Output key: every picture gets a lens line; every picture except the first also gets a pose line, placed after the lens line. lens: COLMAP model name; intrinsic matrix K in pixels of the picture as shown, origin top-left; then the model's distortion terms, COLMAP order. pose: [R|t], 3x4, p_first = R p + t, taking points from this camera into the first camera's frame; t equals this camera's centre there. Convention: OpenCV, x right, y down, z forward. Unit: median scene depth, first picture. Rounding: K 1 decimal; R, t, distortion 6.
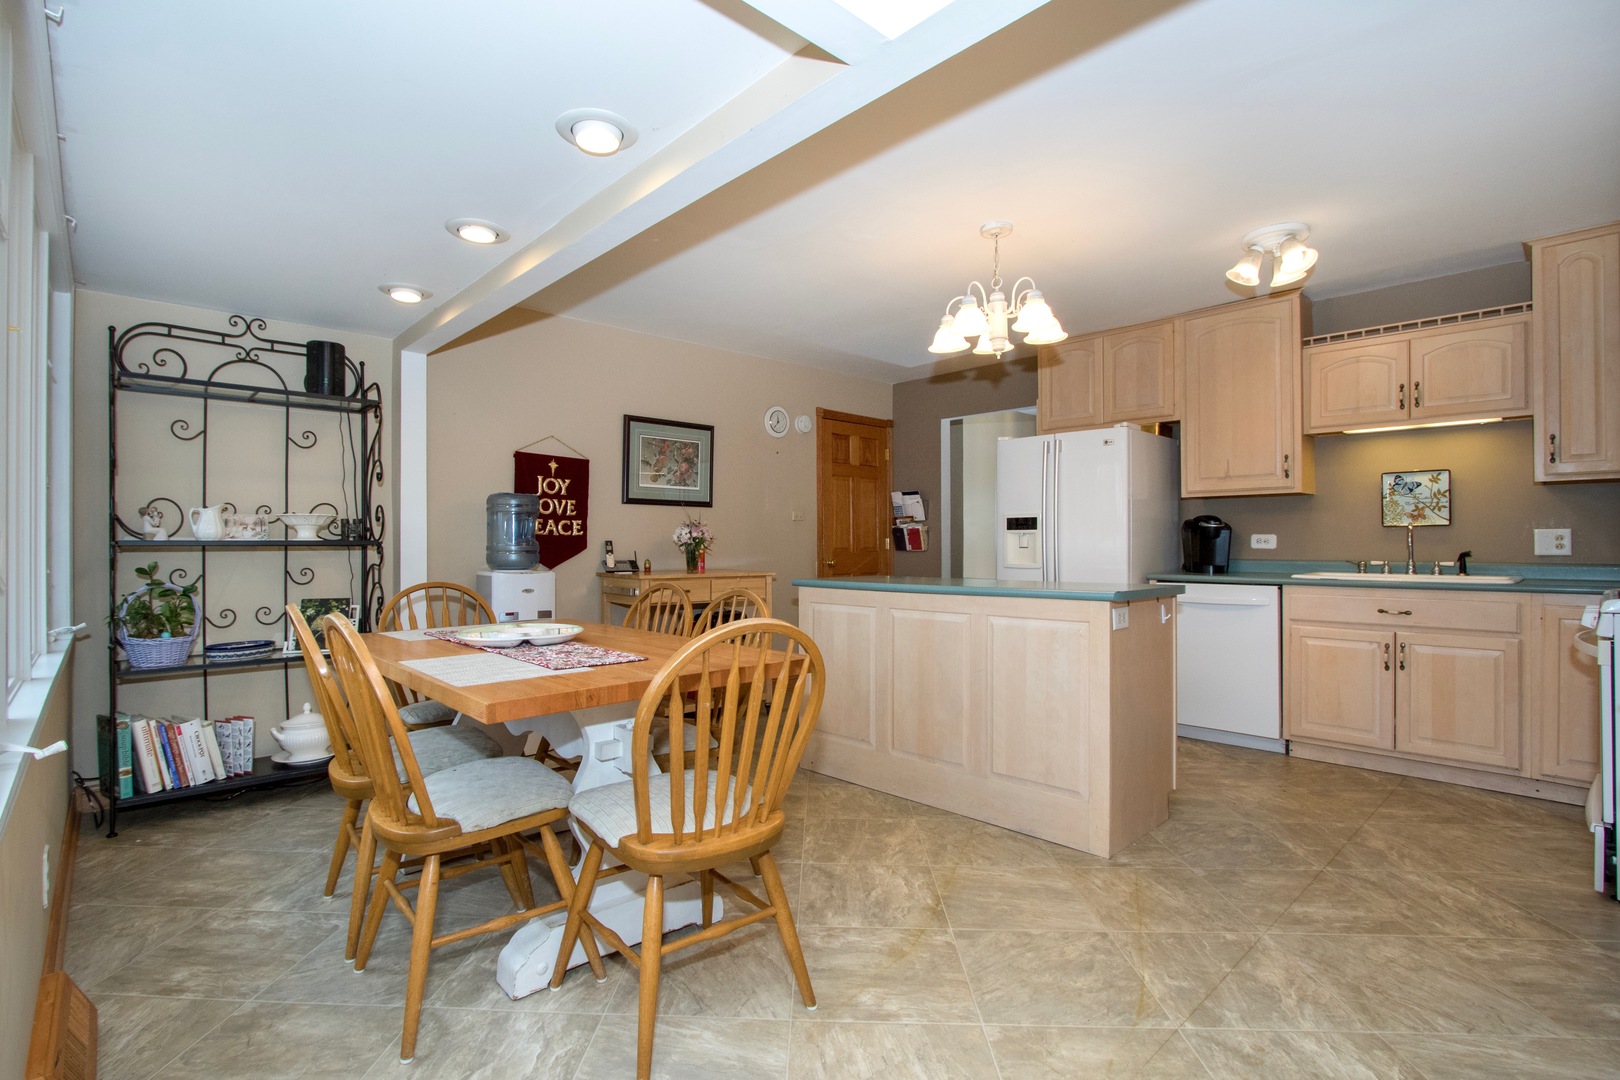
lens RADIAL K [[732.9, 0, 798.4], [0, 732.9, 539.4], [0, 0, 1]] dist [-0.011296, 0.002007]
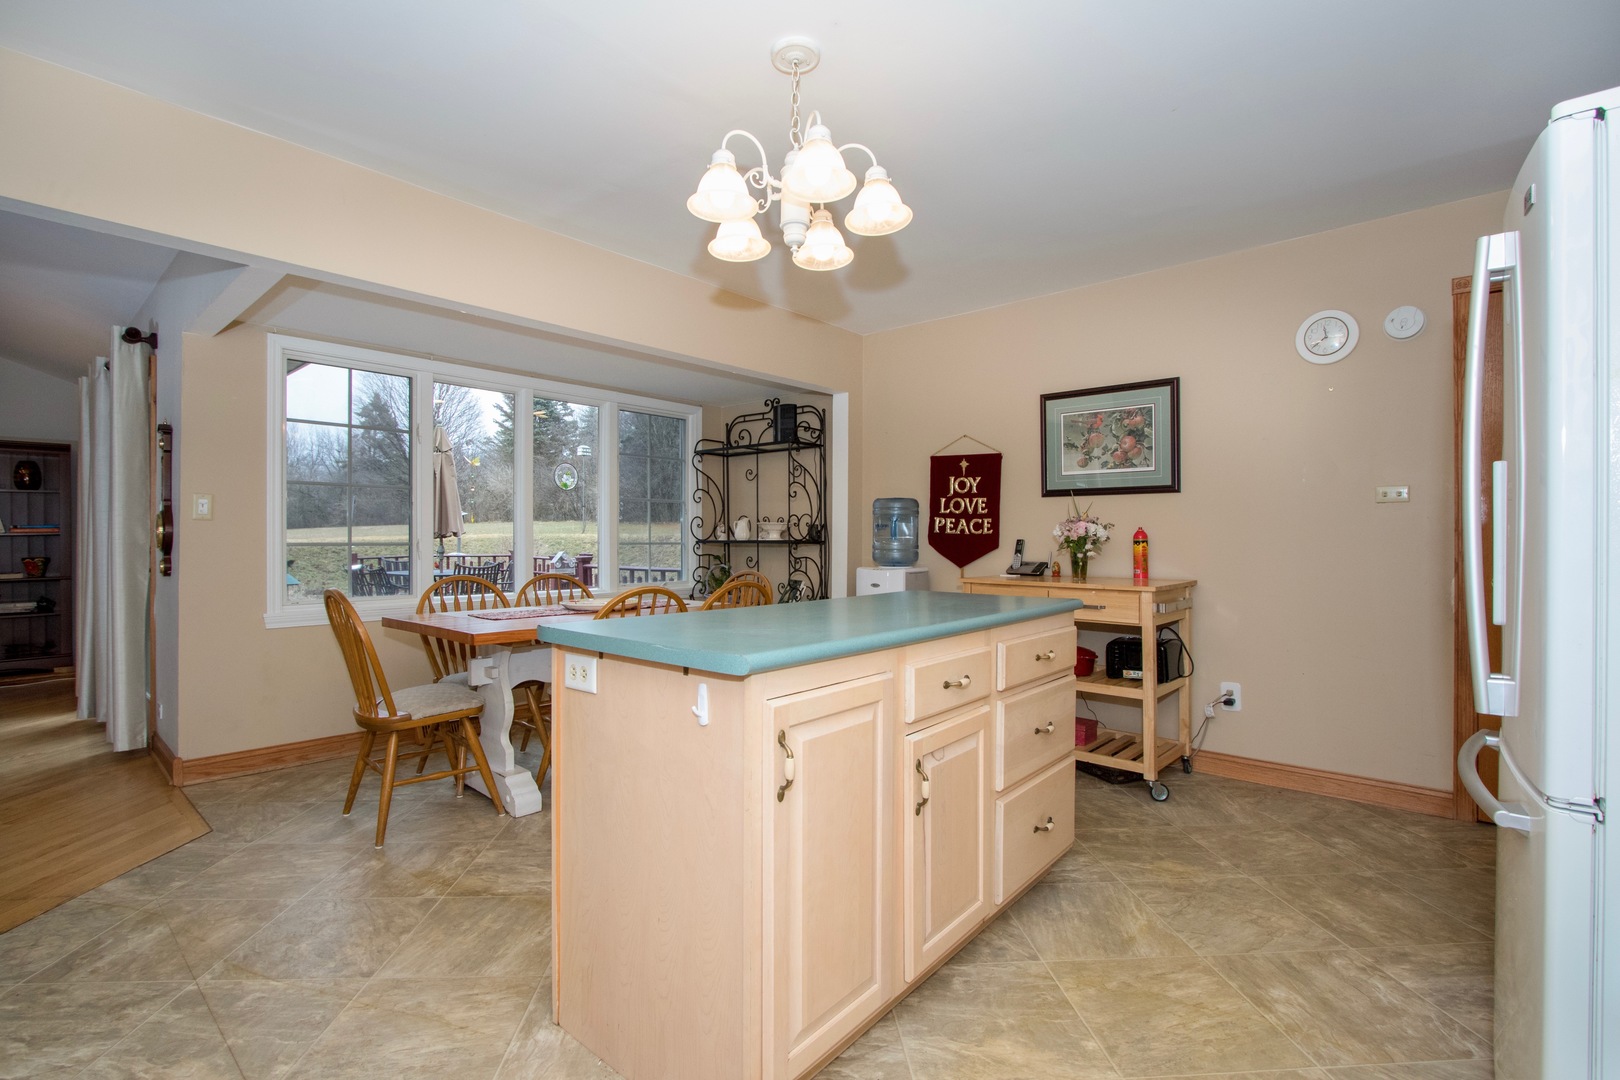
lens RADIAL K [[732.9, 0, 797.0], [0, 732.9, 539.3], [0, 0, 1]] dist [-0.011296, 0.002007]
pose [[0.121136, 0.003659, -0.992629, 0.630036], [0.005129, 0.999978, 0.004312, -0.004189], [0.992623, -0.005614, 0.121115, 0.646252]]
